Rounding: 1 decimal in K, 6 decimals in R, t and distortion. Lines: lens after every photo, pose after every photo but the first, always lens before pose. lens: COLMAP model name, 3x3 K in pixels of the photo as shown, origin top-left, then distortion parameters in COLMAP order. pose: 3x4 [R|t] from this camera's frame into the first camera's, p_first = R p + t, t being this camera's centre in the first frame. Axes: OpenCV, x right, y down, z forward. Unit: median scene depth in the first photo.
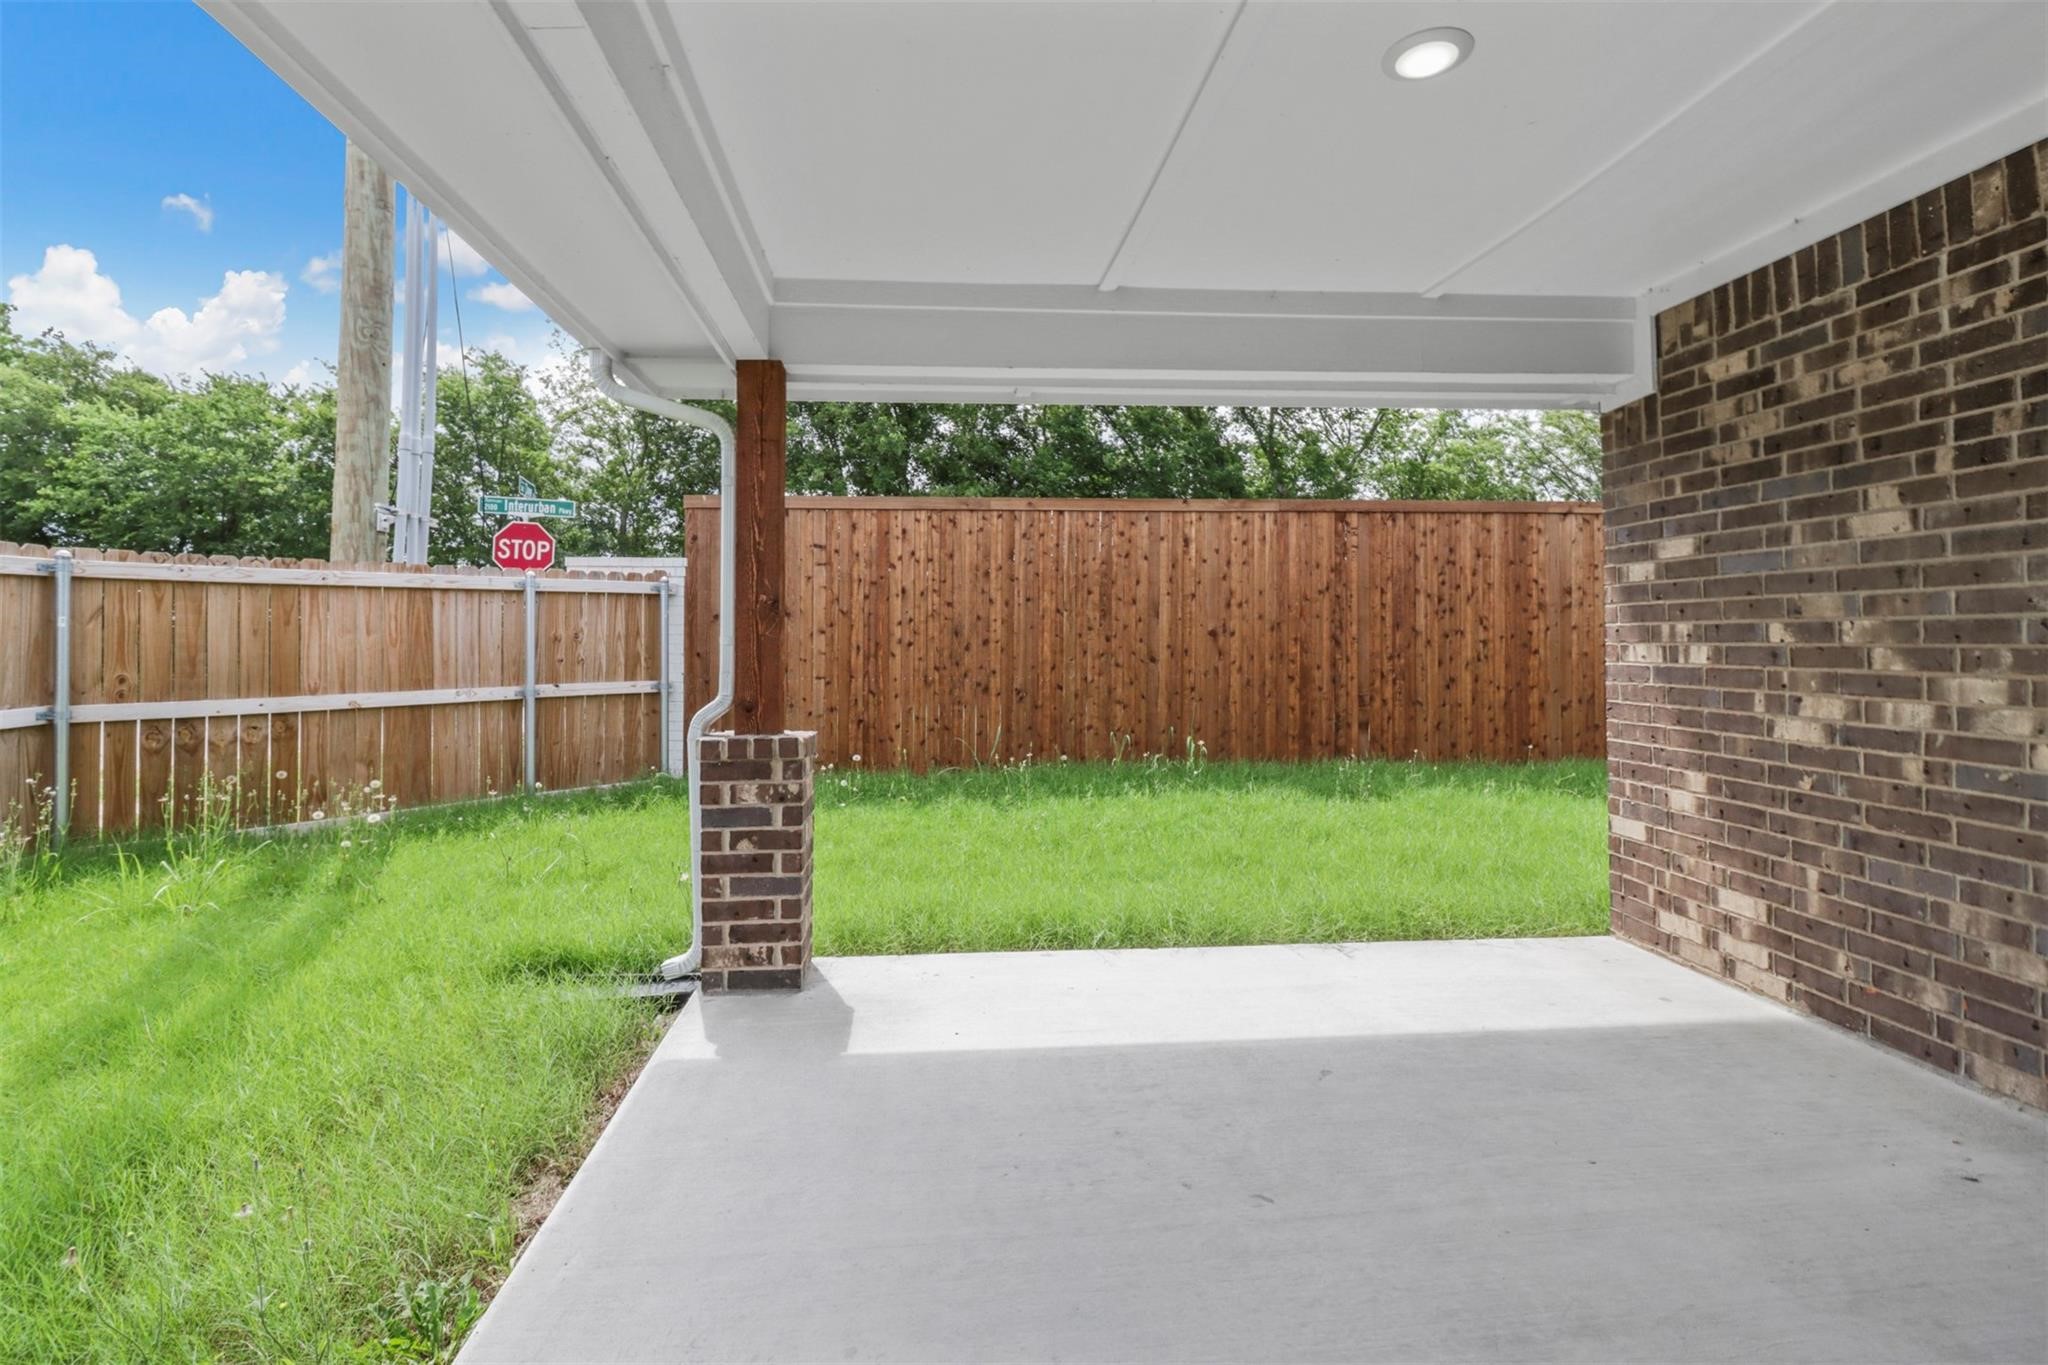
lens RADIAL K [[939.4, 0, 1005.9], [0, 939.4, 637.9], [0, 0, 1]] dist [-0.004412, -0.001330]
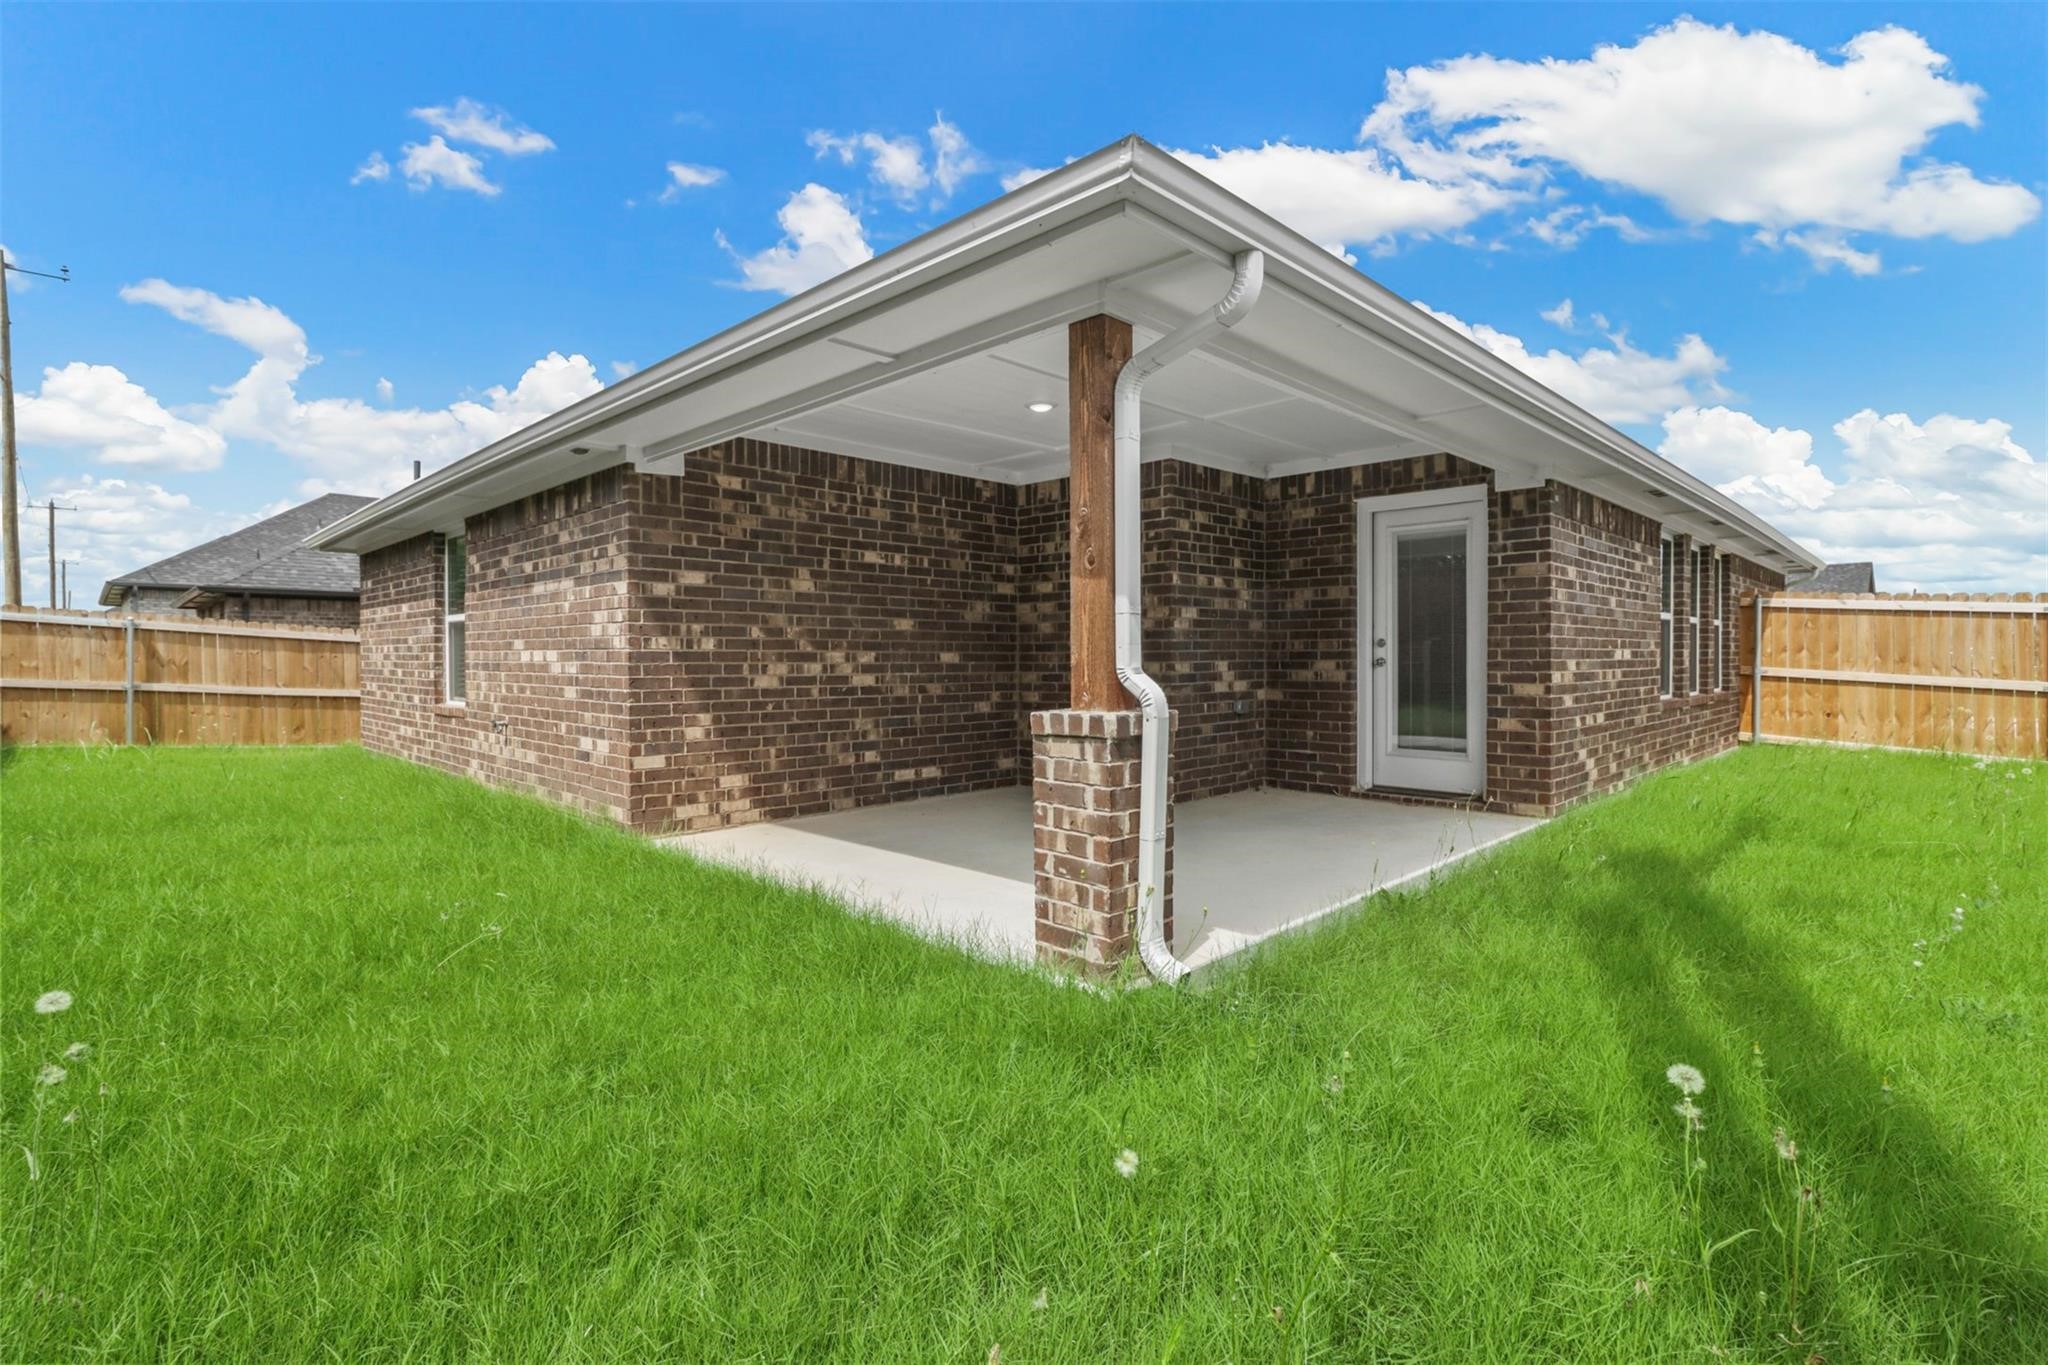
lens RADIAL K [[939.4, 0, 1023.7], [0, 939.4, 669.5], [0, 0, 1]] dist [-0.004412, -0.001330]
pose [[-0.642262, -0.009987, 0.766420, -1.052371], [-0.002623, 0.999938, 0.010832, 0.050680], [-0.766480, 0.004947, -0.642249, 1.880286]]
